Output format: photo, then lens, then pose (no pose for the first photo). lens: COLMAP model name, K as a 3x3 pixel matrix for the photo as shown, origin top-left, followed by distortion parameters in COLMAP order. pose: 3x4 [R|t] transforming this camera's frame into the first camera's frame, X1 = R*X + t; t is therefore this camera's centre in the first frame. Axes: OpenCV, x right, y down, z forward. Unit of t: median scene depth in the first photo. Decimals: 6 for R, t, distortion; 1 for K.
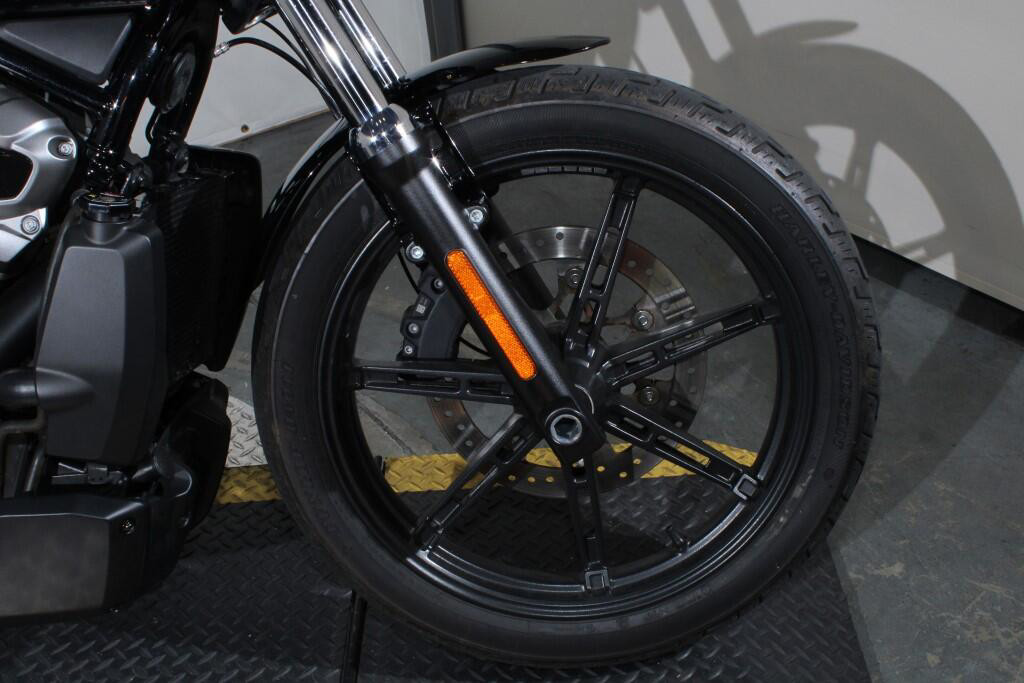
lens RADIAL K [[1239.3, 0, 567.4], [0, 1239.3, 360.5], [0, 0, 1]] dist [-0.008425, -0.020928]
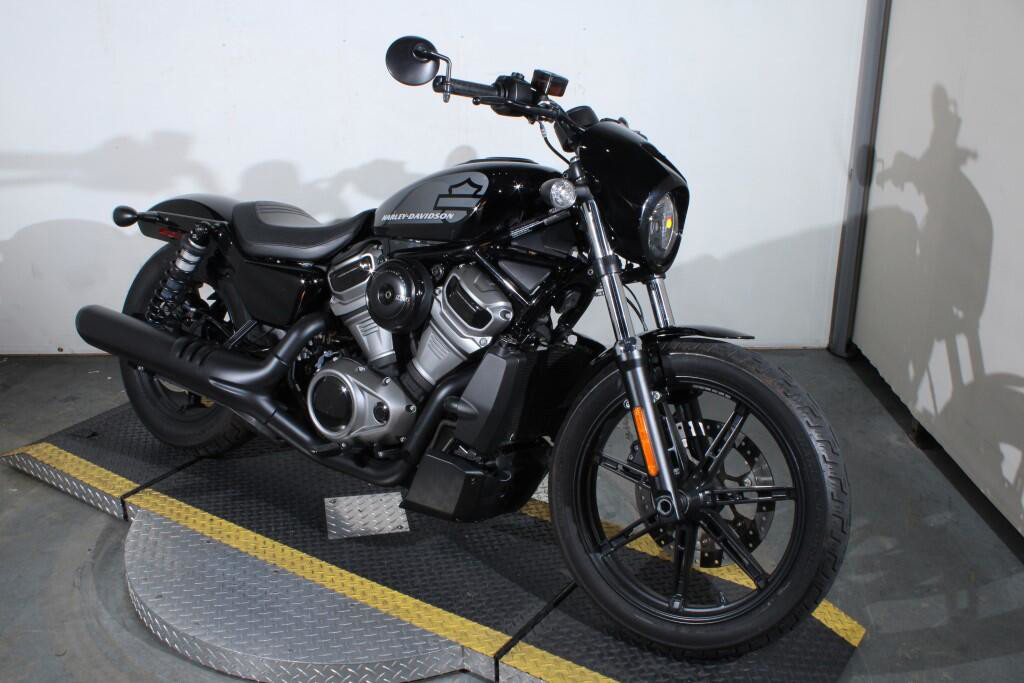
lens RADIAL K [[1239.3, 0, 567.4], [0, 1239.3, 360.5], [0, 0, 1]] dist [-0.008425, -0.020928]
pose [[0.845847, 0.282898, -0.452229, 0.730370], [-0.362228, 0.926962, -0.097637, 0.090082], [0.391578, 0.246396, 0.886541, -0.957258]]
